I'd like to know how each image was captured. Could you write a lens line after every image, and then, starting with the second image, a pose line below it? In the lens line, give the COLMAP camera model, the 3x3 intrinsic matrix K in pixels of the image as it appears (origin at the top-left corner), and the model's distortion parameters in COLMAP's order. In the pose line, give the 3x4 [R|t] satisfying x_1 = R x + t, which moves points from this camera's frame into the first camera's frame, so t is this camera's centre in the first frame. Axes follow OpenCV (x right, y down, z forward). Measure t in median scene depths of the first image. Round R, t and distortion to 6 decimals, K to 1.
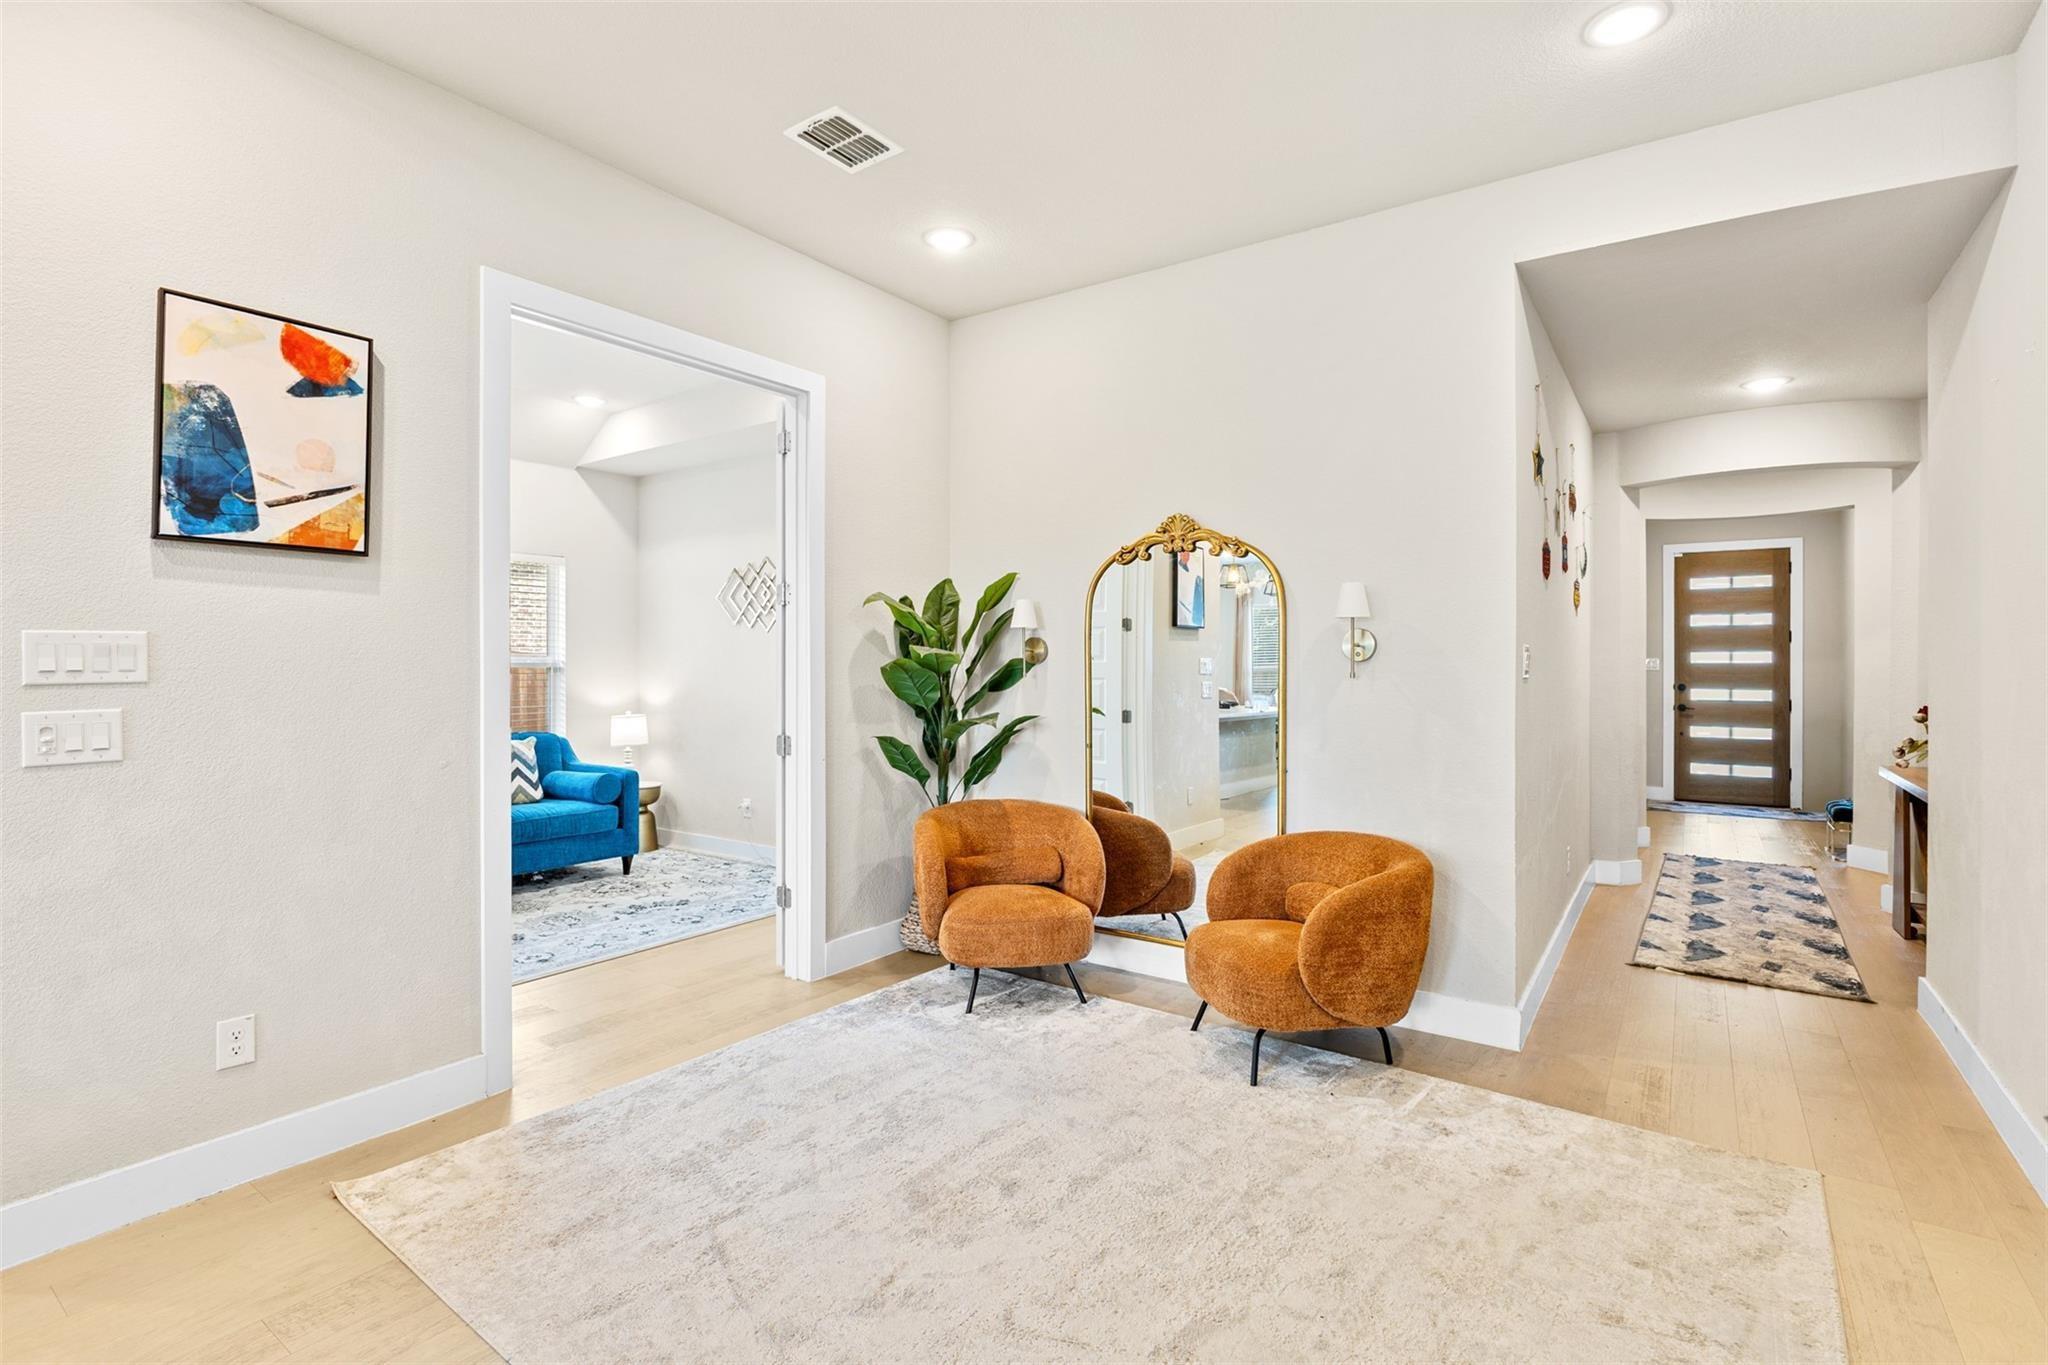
lens RADIAL K [[958.3, 0, 1016.7], [0, 958.3, 662.9], [0, 0, 1]] dist [-0.017267, 0.000824]
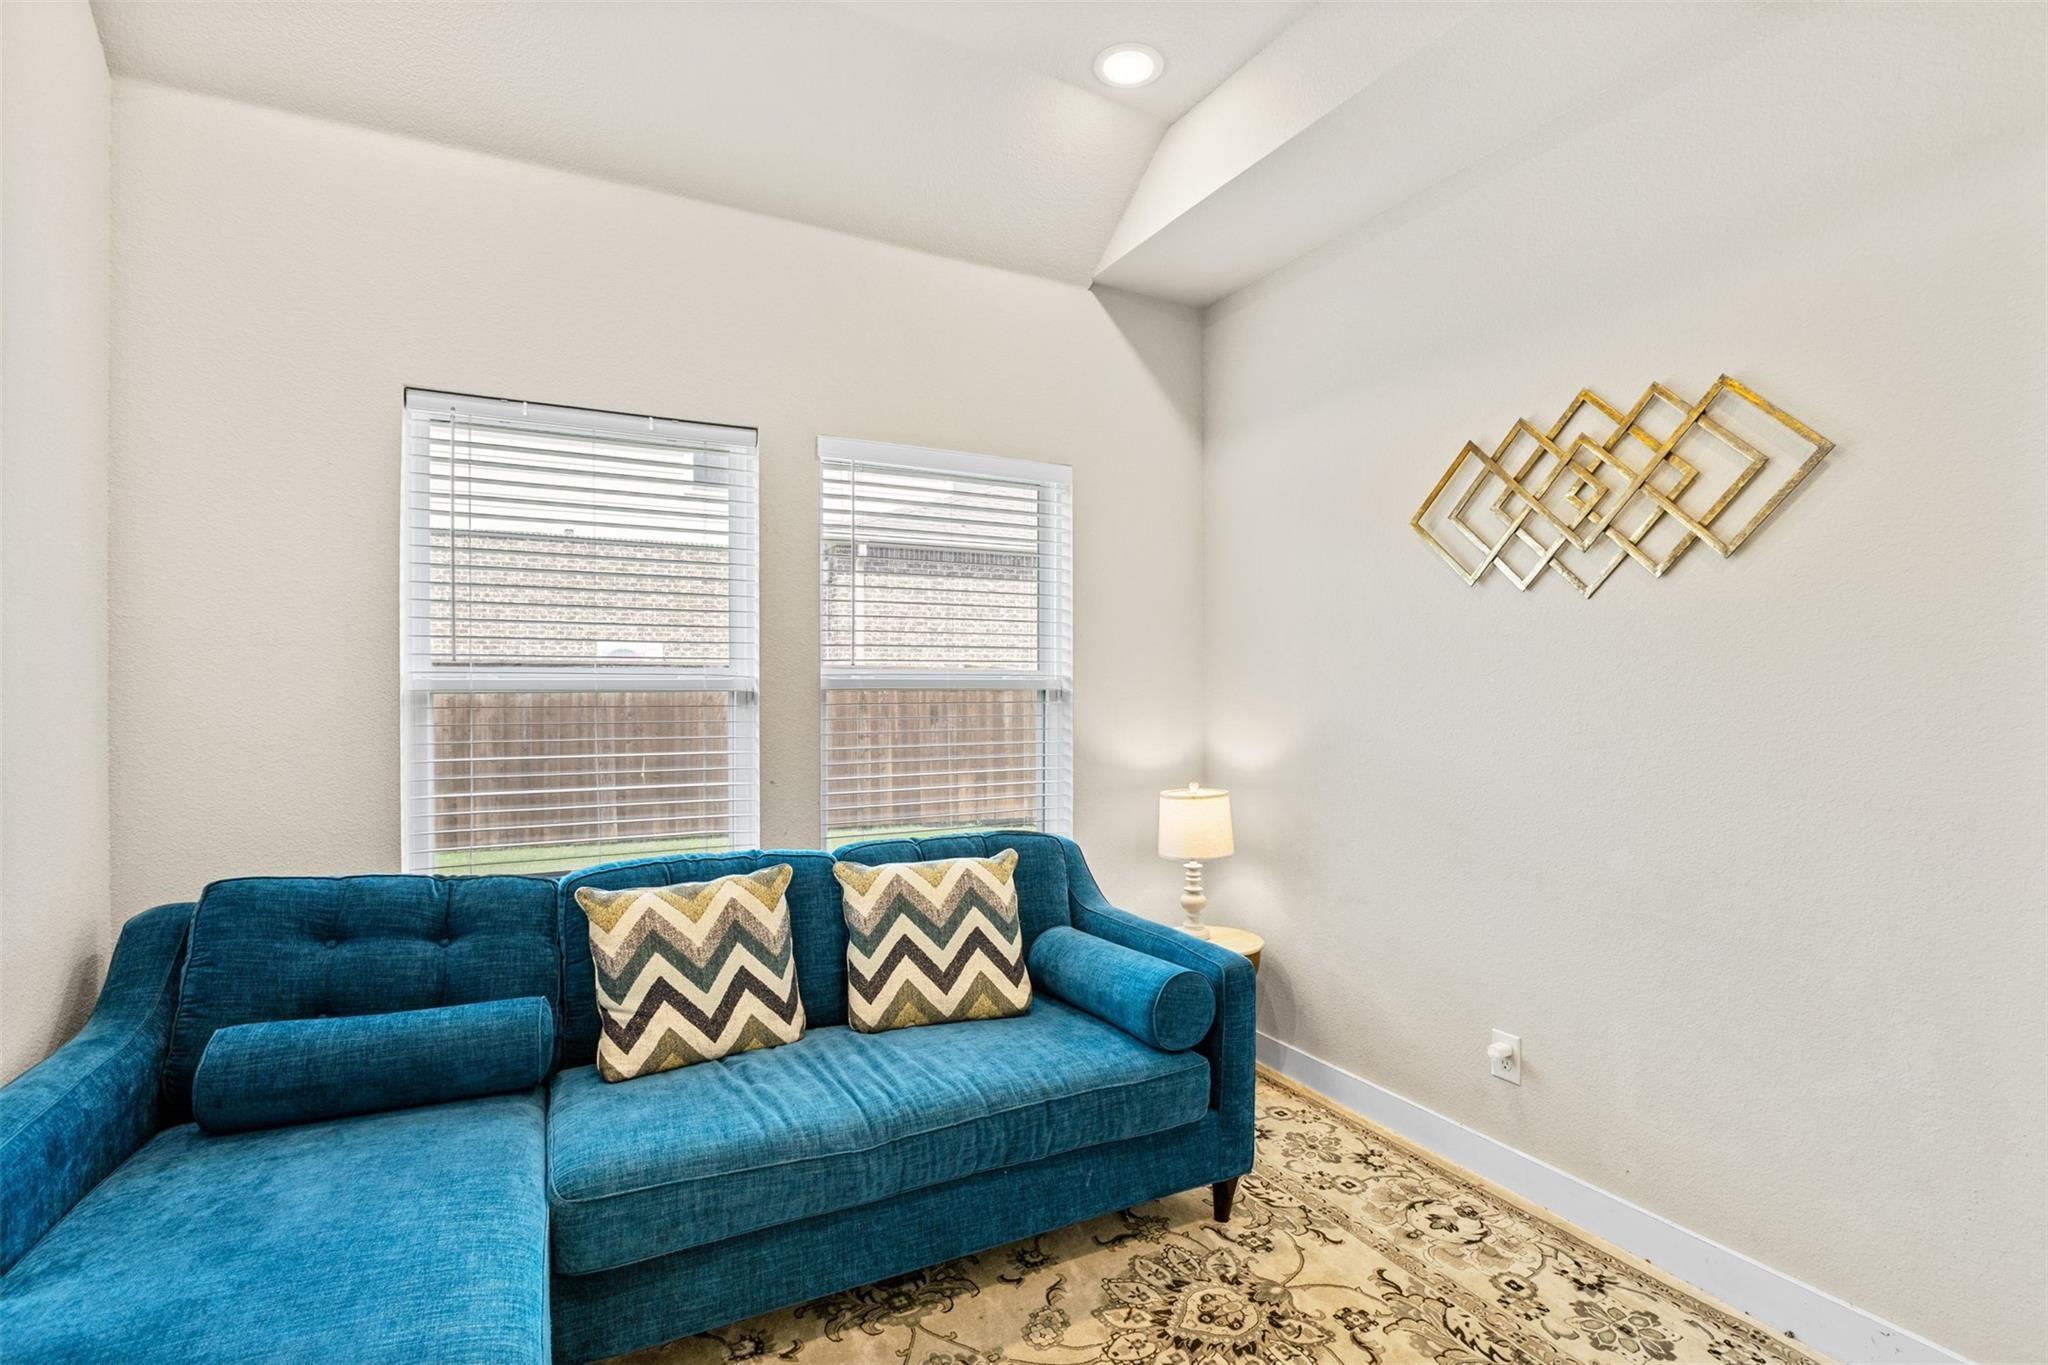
lens RADIAL K [[958.3, 0, 1022.3], [0, 958.3, 683.8], [0, 0, 1]] dist [-0.017267, 0.000824]
pose [[0.890513, -0.002082, -0.454954, -0.351707], [0.001737, 0.999998, -0.001176, 0.001710], [0.454955, 0.000257, 0.890514, 0.711044]]
